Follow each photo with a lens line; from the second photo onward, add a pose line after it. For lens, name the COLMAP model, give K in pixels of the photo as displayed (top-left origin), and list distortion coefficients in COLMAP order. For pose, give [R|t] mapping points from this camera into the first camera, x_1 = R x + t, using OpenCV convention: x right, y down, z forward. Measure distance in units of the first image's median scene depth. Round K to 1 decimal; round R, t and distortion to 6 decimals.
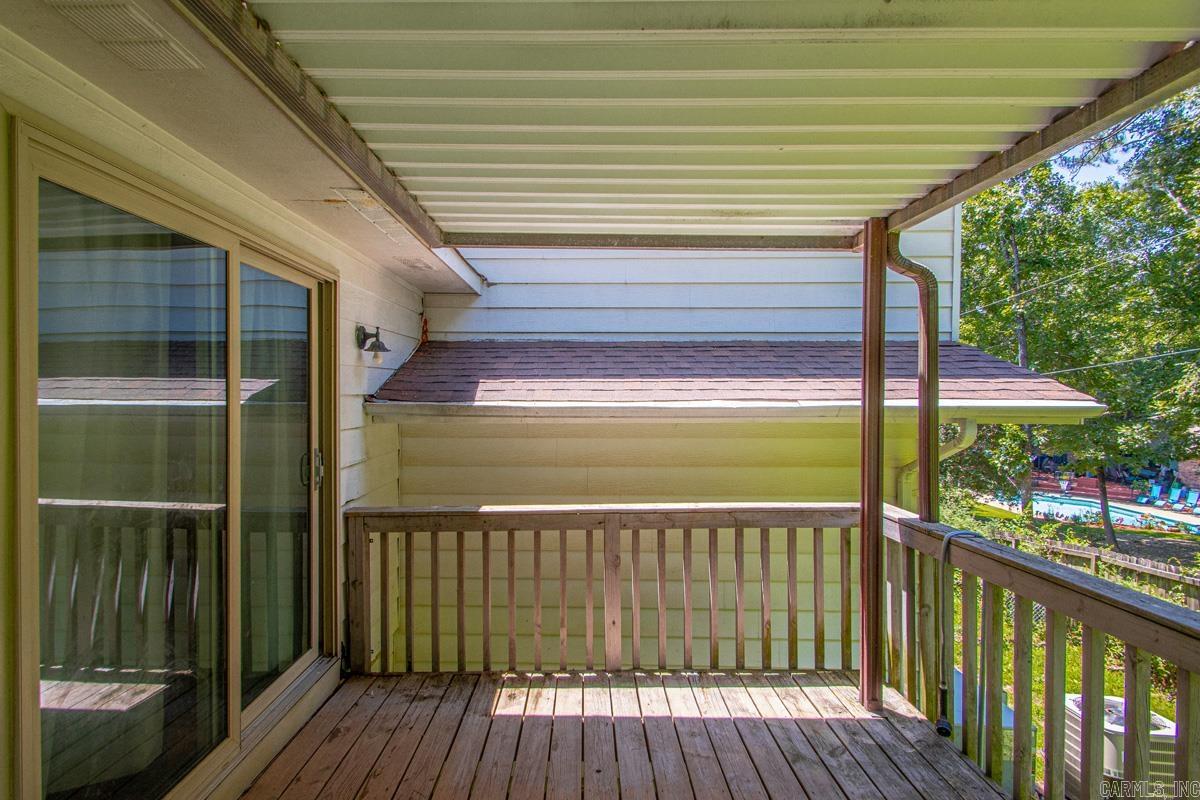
lens RADIAL K [[609.2, 0, 591.1], [0, 609.2, 401.3], [0, 0, 1]] dist [0.001714, 0.000893]
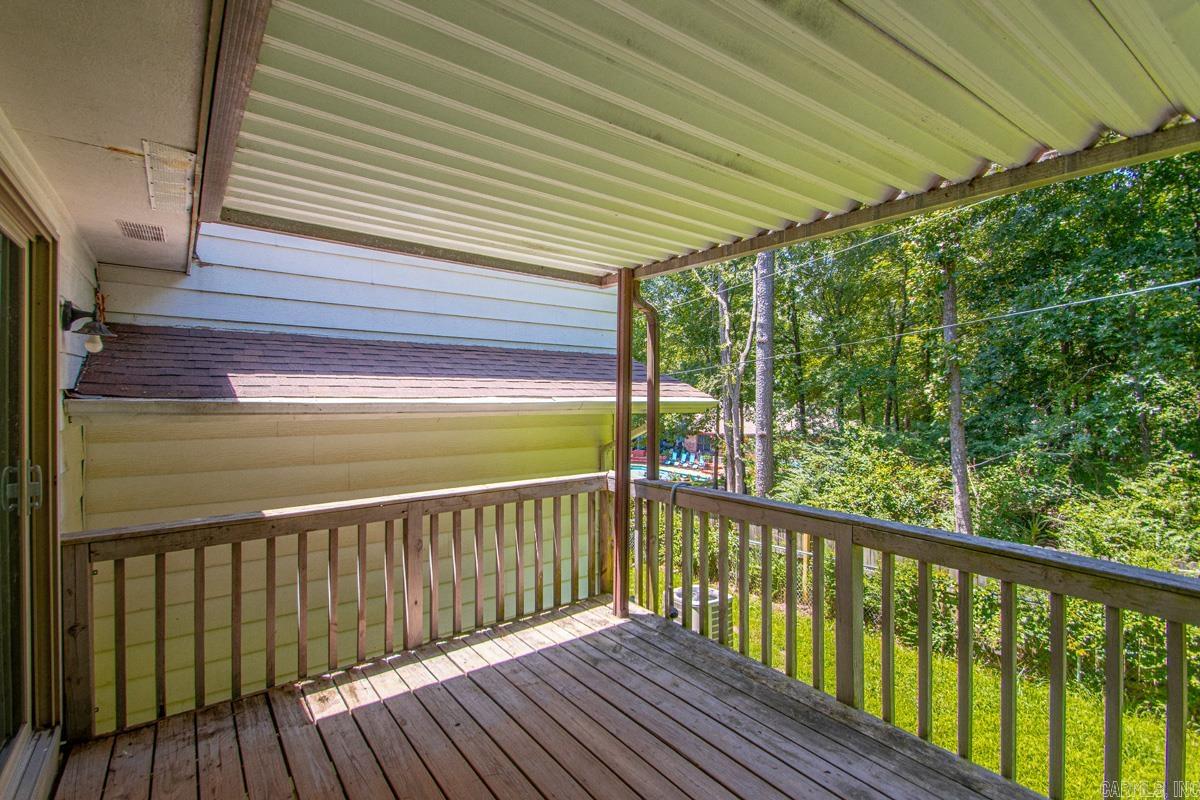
lens RADIAL K [[565.1, 0, 601.1], [0, 565.1, 401.4], [0, 0, 1]] dist [0.003037, -0.007473]
pose [[0.779179, -0.003610, 0.626792, -0.327730], [-0.000039, 0.999983, 0.005807, 0.000436], [-0.626802, -0.004549, 0.779165, 0.013779]]
